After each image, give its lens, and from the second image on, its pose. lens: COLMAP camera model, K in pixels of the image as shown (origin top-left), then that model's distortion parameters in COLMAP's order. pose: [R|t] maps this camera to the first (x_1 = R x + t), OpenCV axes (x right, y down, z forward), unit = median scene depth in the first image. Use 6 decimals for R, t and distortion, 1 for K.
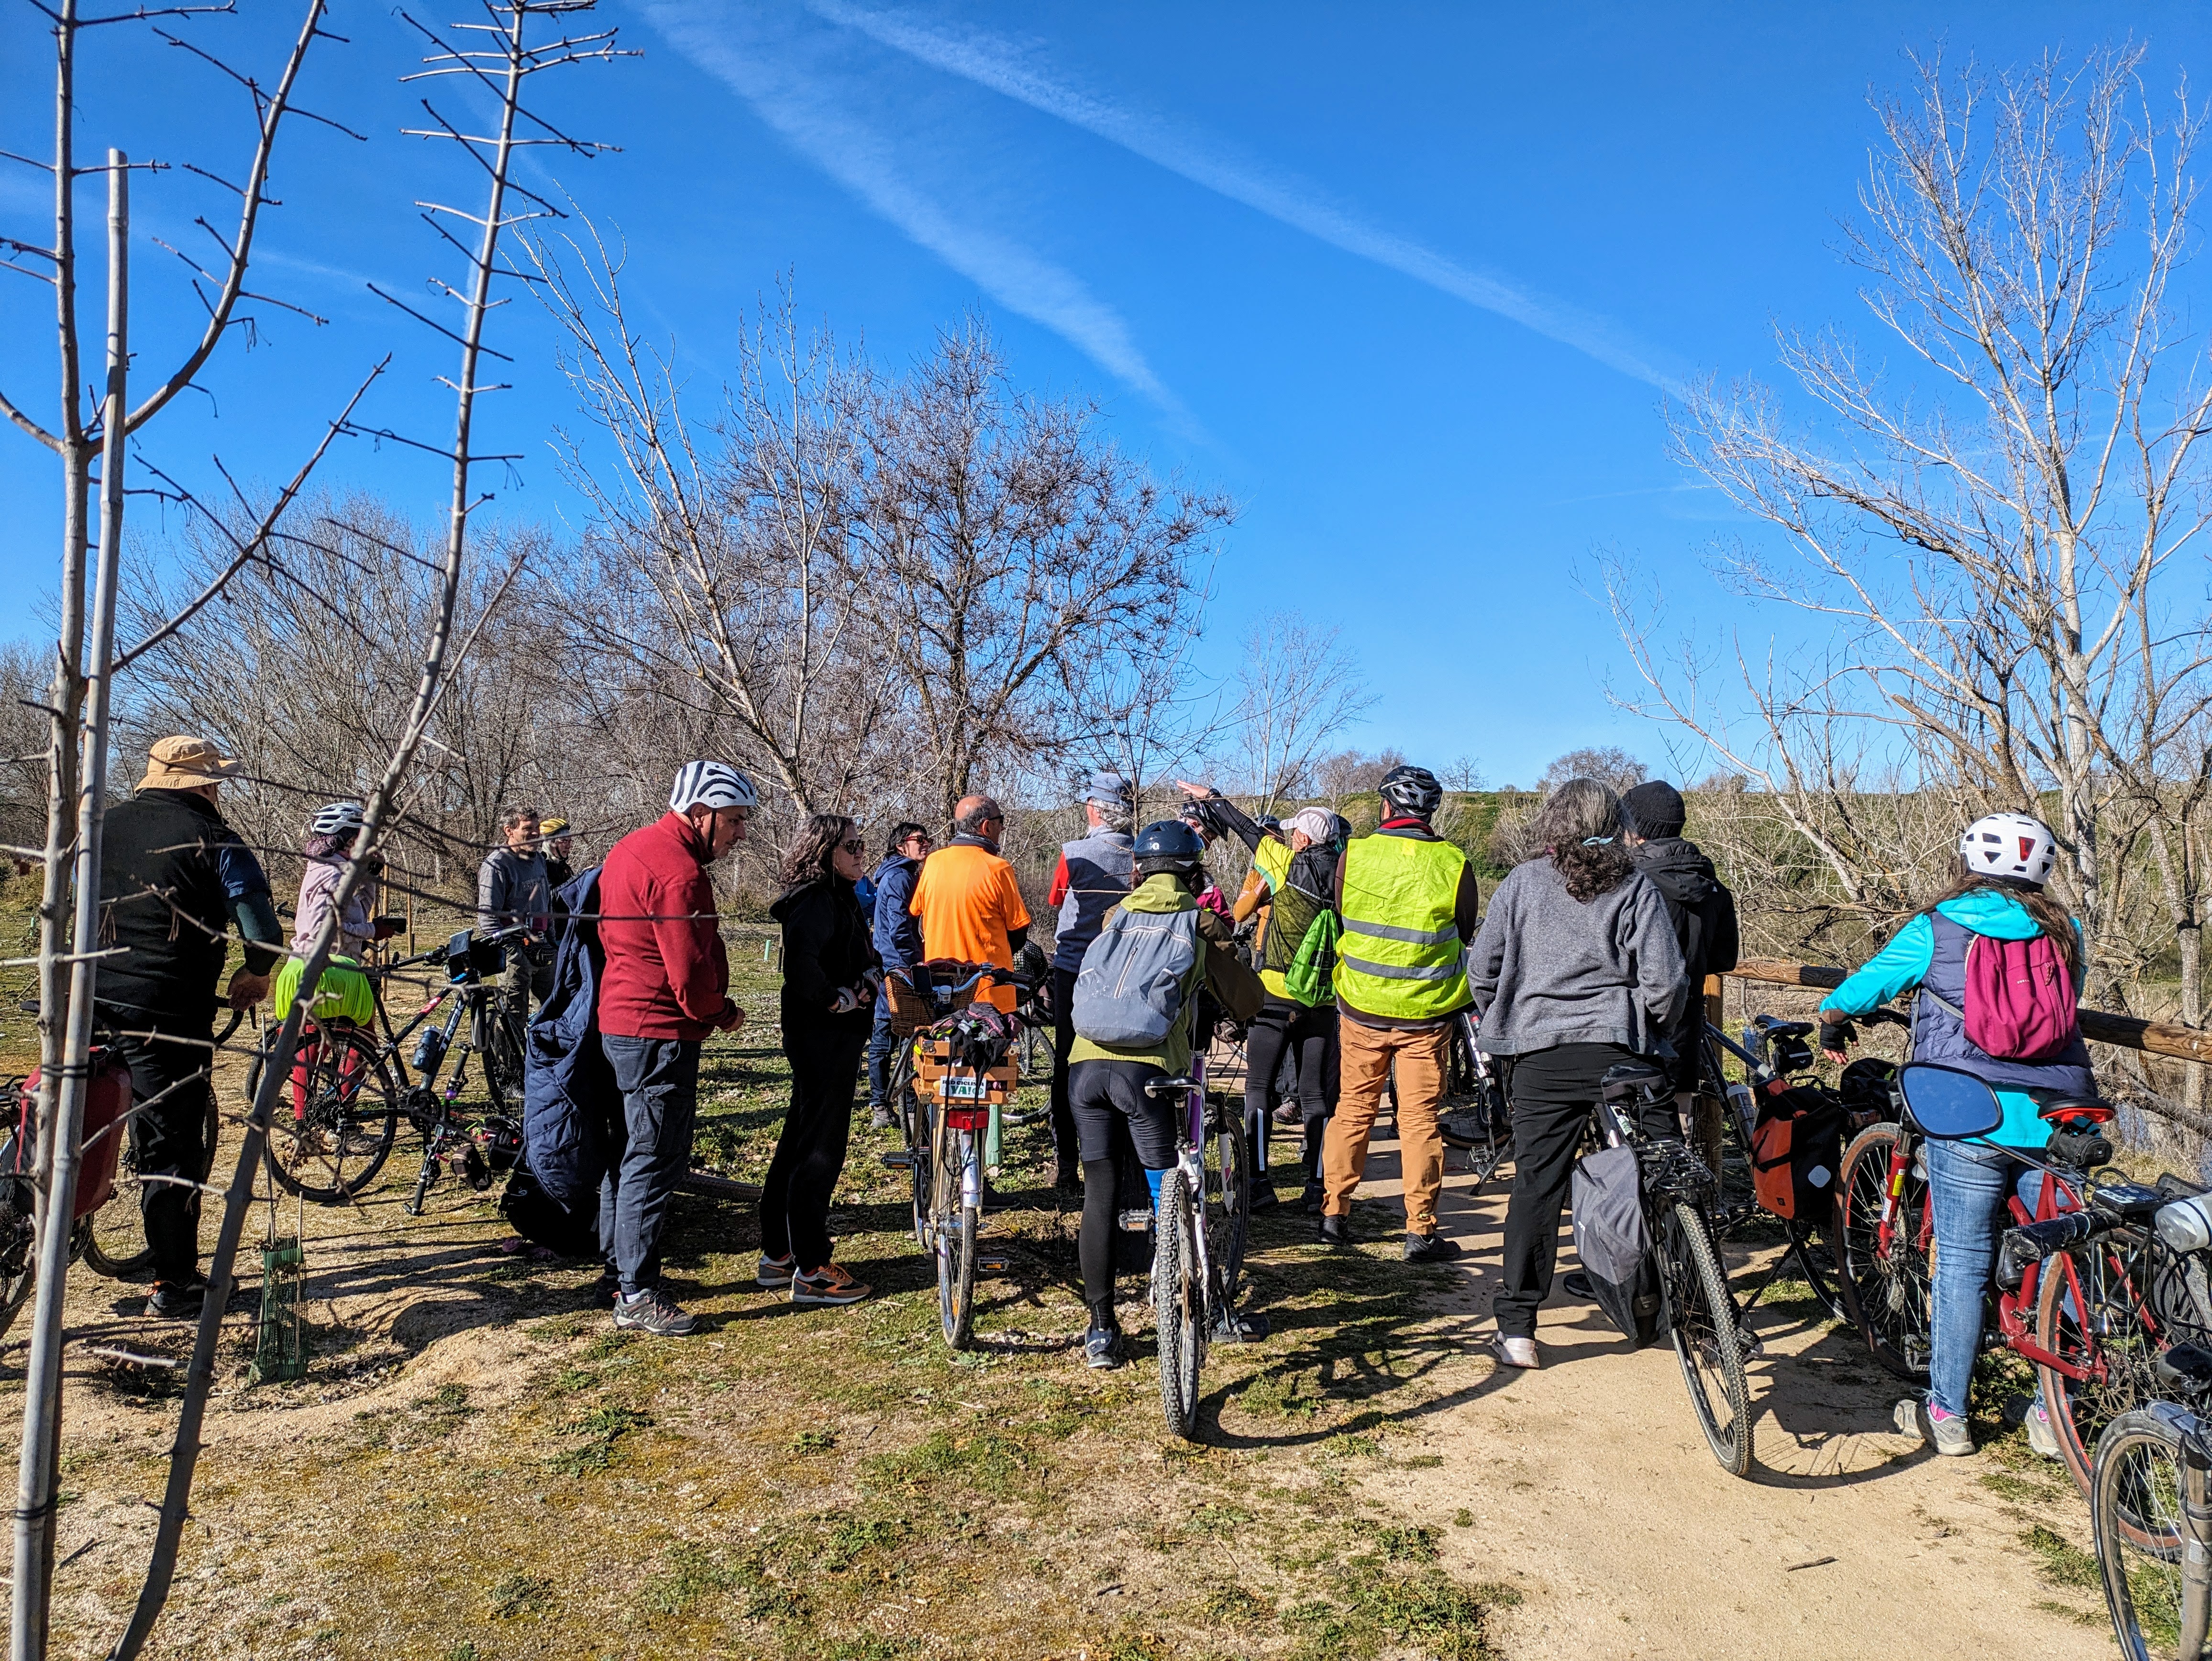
lens RADIAL K [[1604.9, 0, 1125.2], [0, 1604.9, 841.0], [0, 0, 1]] dist [0.031982, -0.004785]
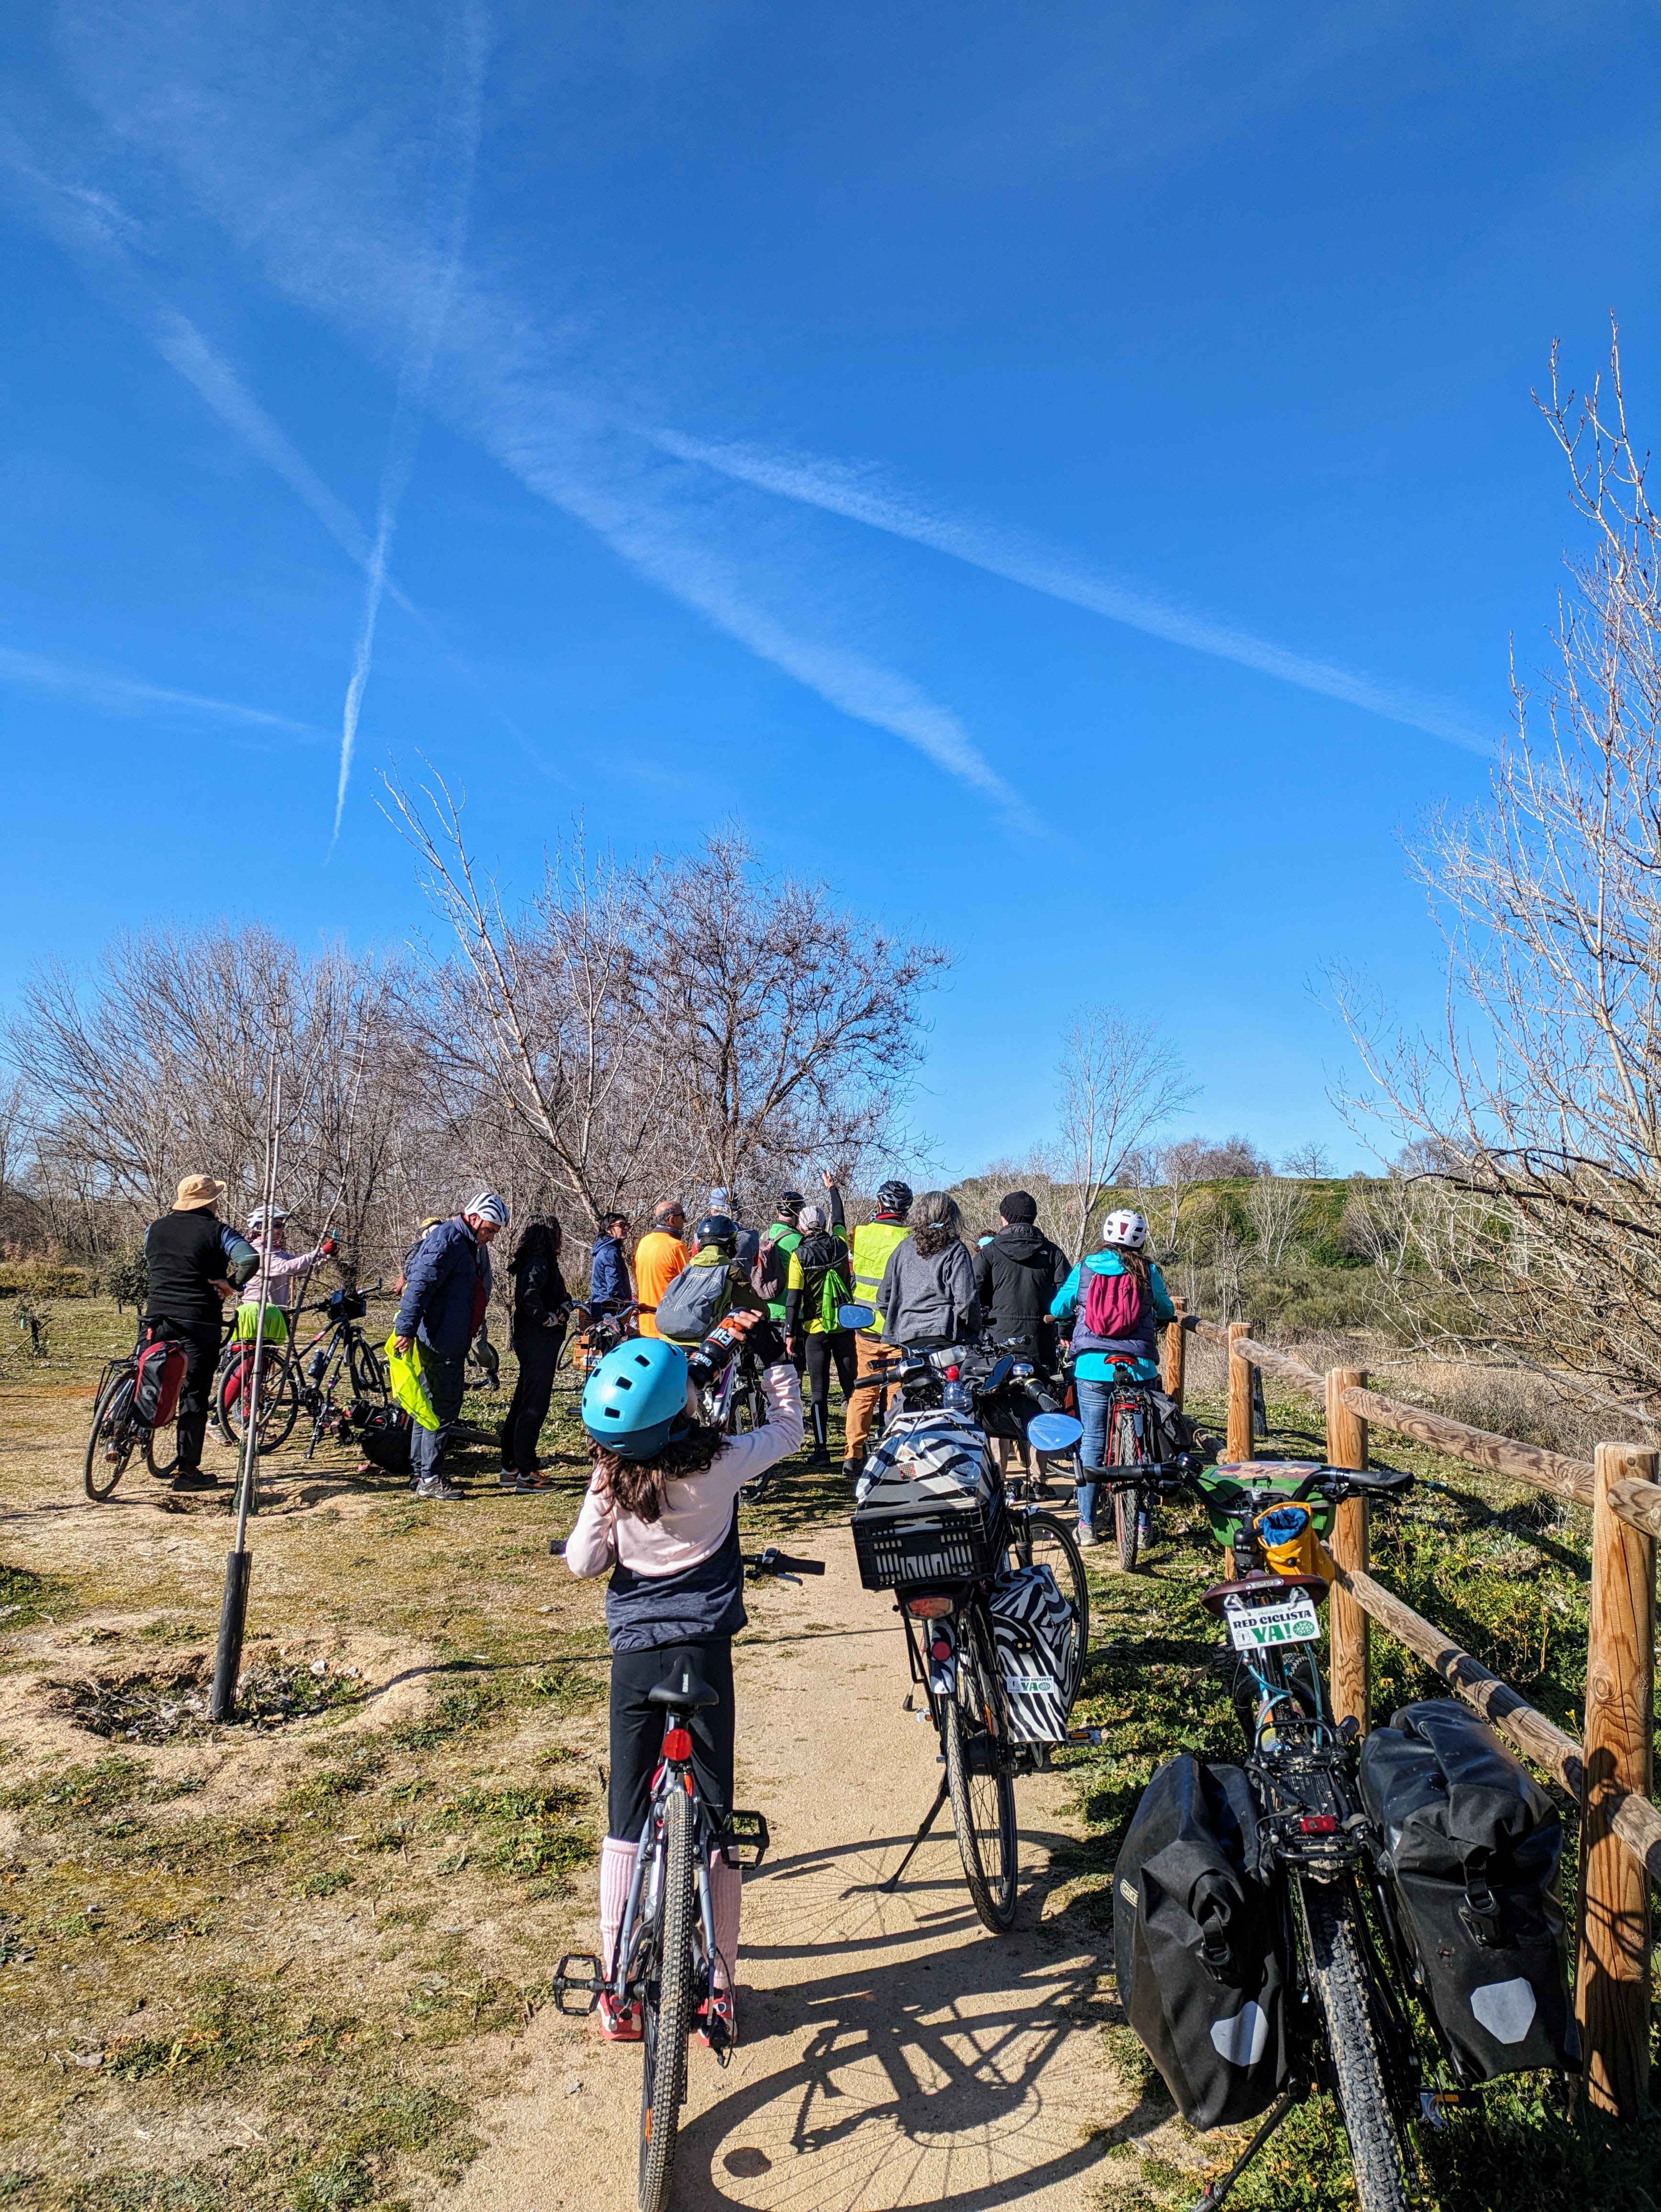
lens RADIAL K [[1601.9, 0, 801.1], [0, 1601.9, 1114.0], [0, 0, 1]] dist [0.045495, -0.001752]
pose [[0.994443, -0.013743, -0.104379, 0.076754], [0.006067, 0.997277, -0.073502, 0.001390], [0.105105, 0.072461, 0.991818, -0.196520]]
